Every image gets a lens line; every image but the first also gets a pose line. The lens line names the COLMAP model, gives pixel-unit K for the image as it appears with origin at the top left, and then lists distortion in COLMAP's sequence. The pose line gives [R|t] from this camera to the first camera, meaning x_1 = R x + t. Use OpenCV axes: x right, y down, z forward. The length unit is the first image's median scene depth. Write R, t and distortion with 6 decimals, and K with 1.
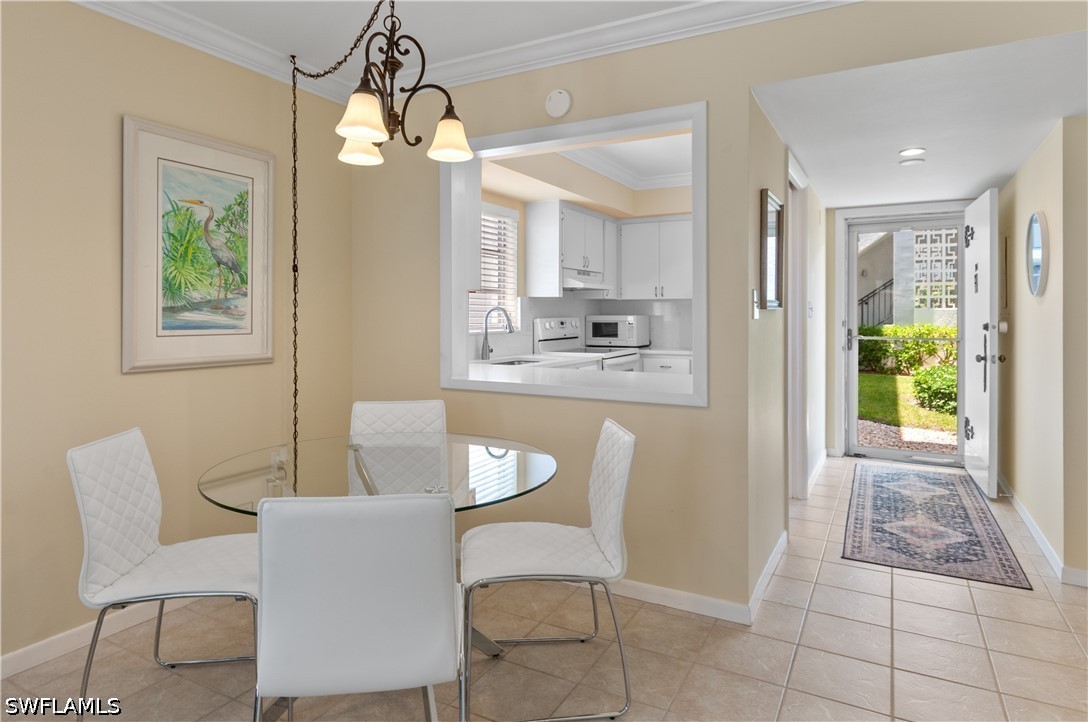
lens RADIAL K [[640.3, 0, 540.4], [0, 640.3, 314.8], [0, 0, 1]] dist [-0.001810, -0.000192]
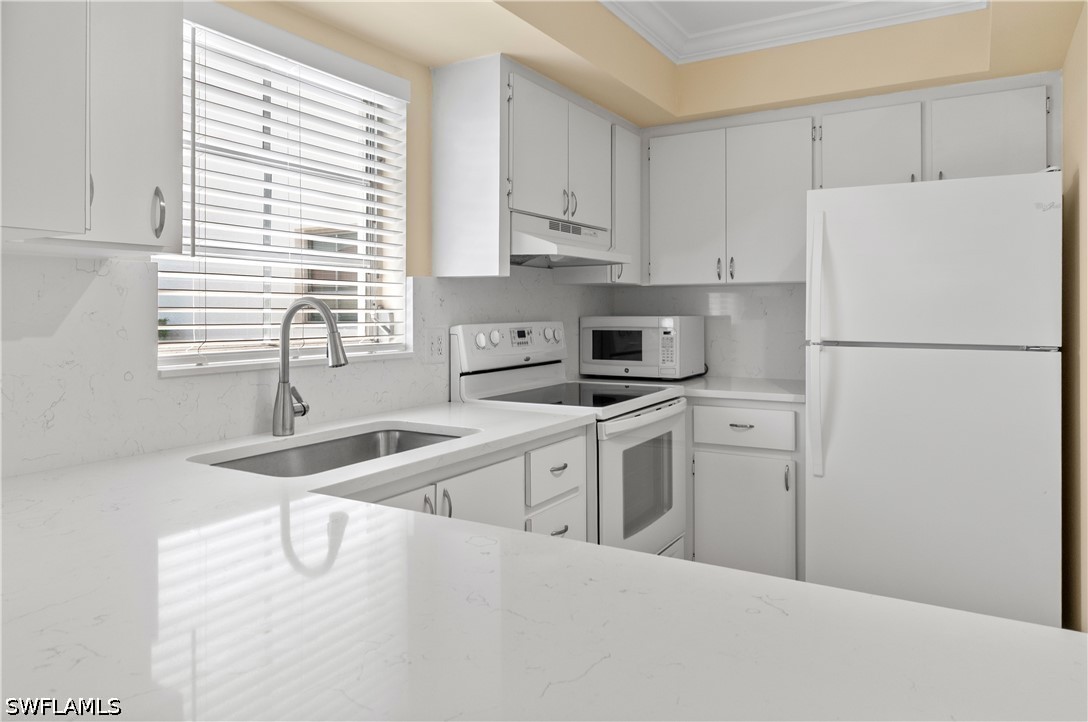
lens RADIAL K [[721.7, 0, 549.5], [0, 721.7, 302.8], [0, 0, 1]] dist [0.003128, 0.000832]
pose [[0.999410, -0.000786, -0.034347, 0.118807], [0.000422, 0.999943, -0.010630, -0.006394], [0.034353, 0.010609, 0.999353, 0.756189]]
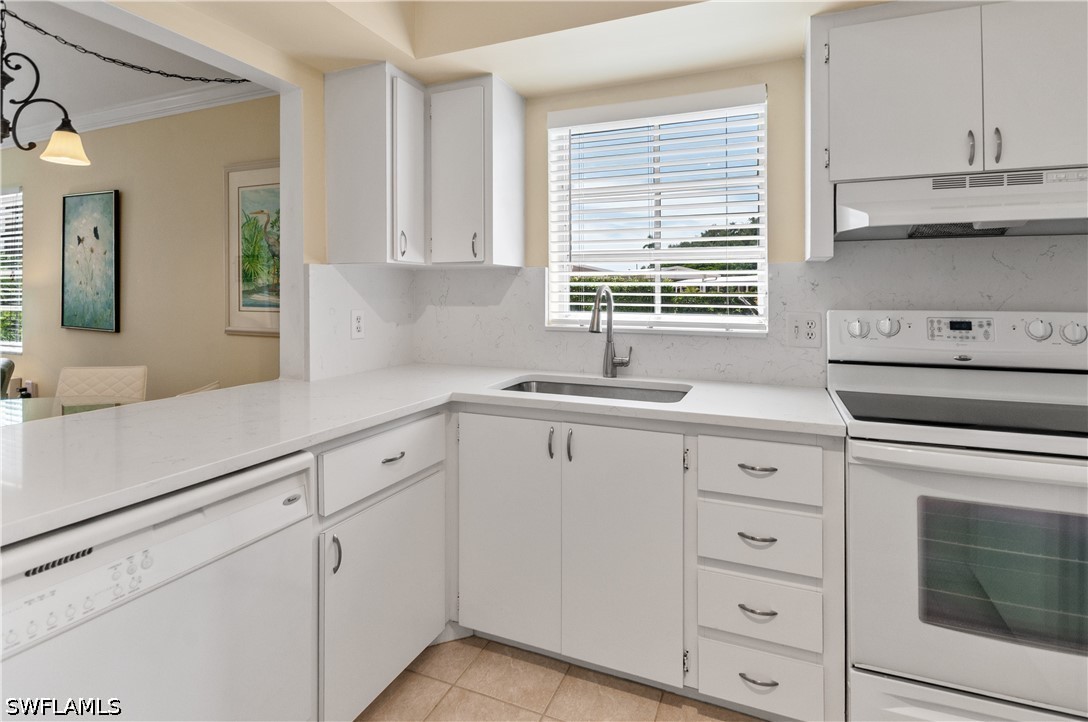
lens RADIAL K [[541.1, 0, 547.9], [0, 541.1, 290.1], [0, 0, 1]] dist [0.003035, -0.009680]
pose [[0.104209, -0.006132, -0.994537, 0.521614], [-0.004631, 0.999967, -0.006651, -0.006258], [0.994545, 0.005298, 0.104177, 1.185329]]
